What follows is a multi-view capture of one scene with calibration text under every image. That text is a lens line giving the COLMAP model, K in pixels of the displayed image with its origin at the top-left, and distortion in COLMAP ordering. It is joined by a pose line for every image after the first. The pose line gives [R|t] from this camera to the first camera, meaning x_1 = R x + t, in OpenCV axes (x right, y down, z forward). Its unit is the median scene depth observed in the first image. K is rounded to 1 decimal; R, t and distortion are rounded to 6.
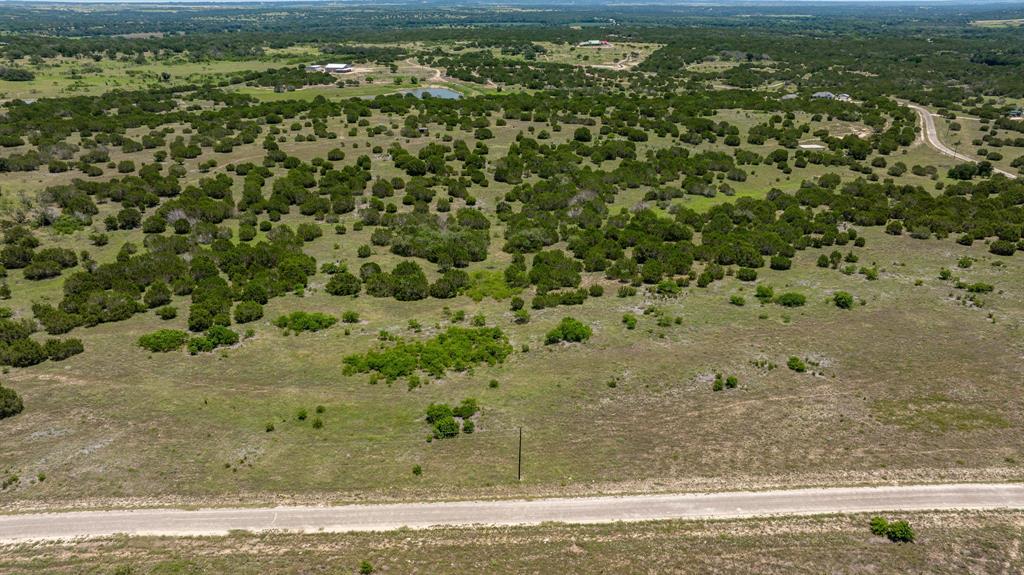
lens RADIAL K [[721.4, 0, 512.0], [0, 721.4, 287.5], [0, 0, 1]] dist [-0.052263, 0.056498]
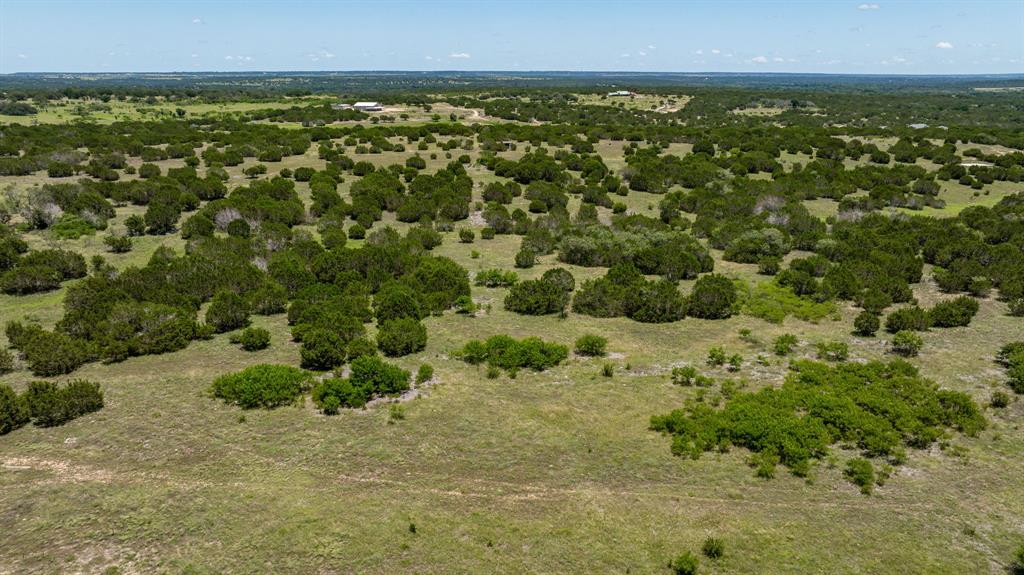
lens RADIAL K [[721.4, 0, 512.0], [0, 721.4, 287.5], [0, 0, 1]] dist [-0.052263, 0.056498]
pose [[0.999965, 0.000122, 0.008415, -0.184880], [0.000654, 0.995747, -0.092124, 0.030229], [-0.008391, 0.092126, 0.995712, 0.286276]]
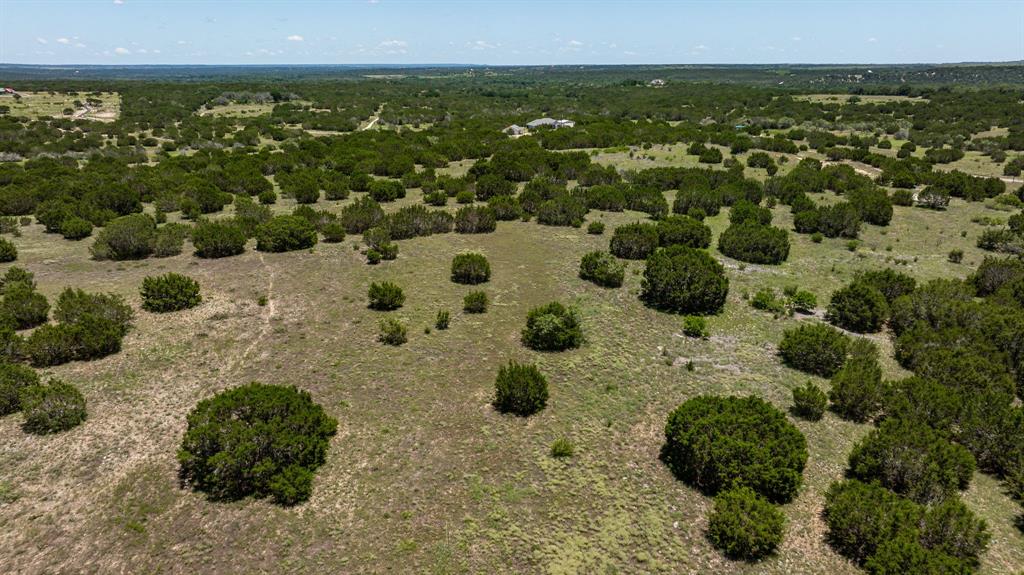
lens RADIAL K [[721.4, 0, 512.0], [0, 721.4, 287.5], [0, 0, 1]] dist [-0.052263, 0.056498]
pose [[0.696240, -0.211732, 0.685871, -0.132462], [0.267651, 0.963175, 0.025641, -0.333921], [-0.666043, 0.165722, 0.727271, 1.261825]]
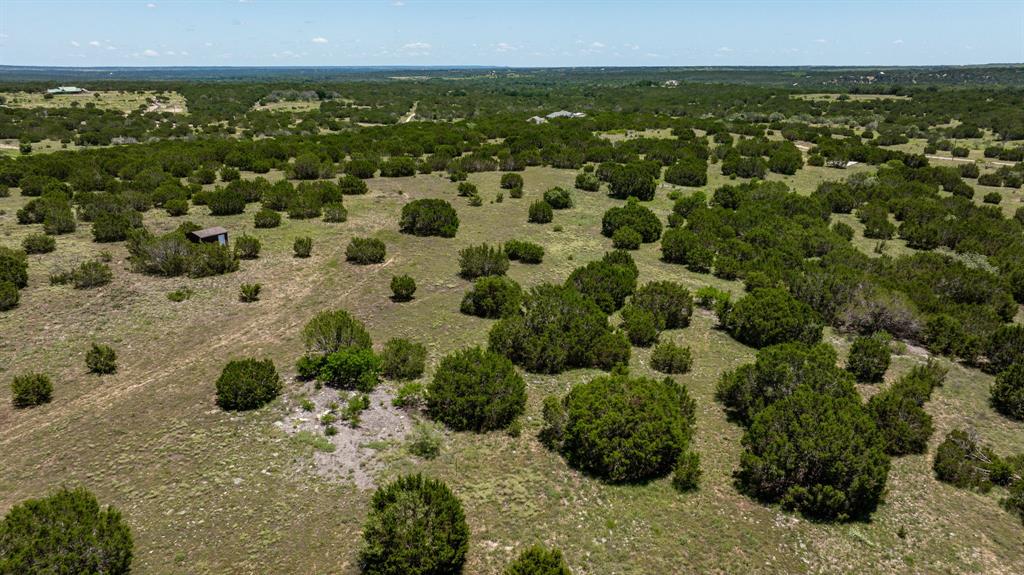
lens RADIAL K [[721.4, 0, 512.0], [0, 721.4, 287.5], [0, 0, 1]] dist [-0.052263, 0.056498]
pose [[0.716594, -0.204114, 0.666956, -0.328999], [0.260021, 0.965469, 0.016097, -0.262352], [-0.647211, 0.161887, 0.744923, 1.088879]]
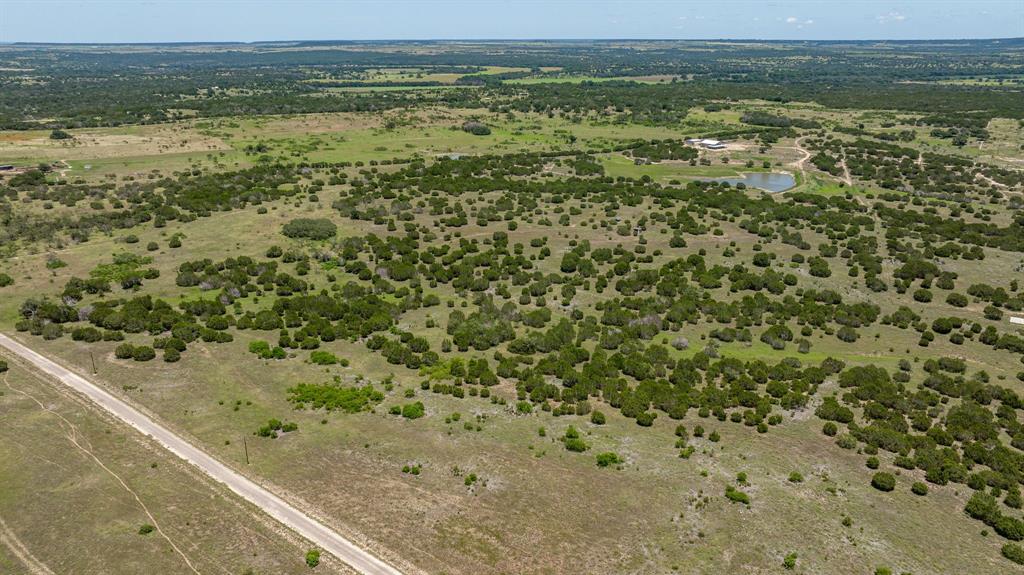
lens RADIAL K [[721.4, 0, 512.0], [0, 721.4, 287.5], [0, 0, 1]] dist [-0.025417, -0.004743]
pose [[0.764836, 0.210092, -0.609005, 0.675065], [-0.235632, 0.971057, 0.039065, -0.183285], [0.599585, 0.113623, 0.792204, -0.073403]]
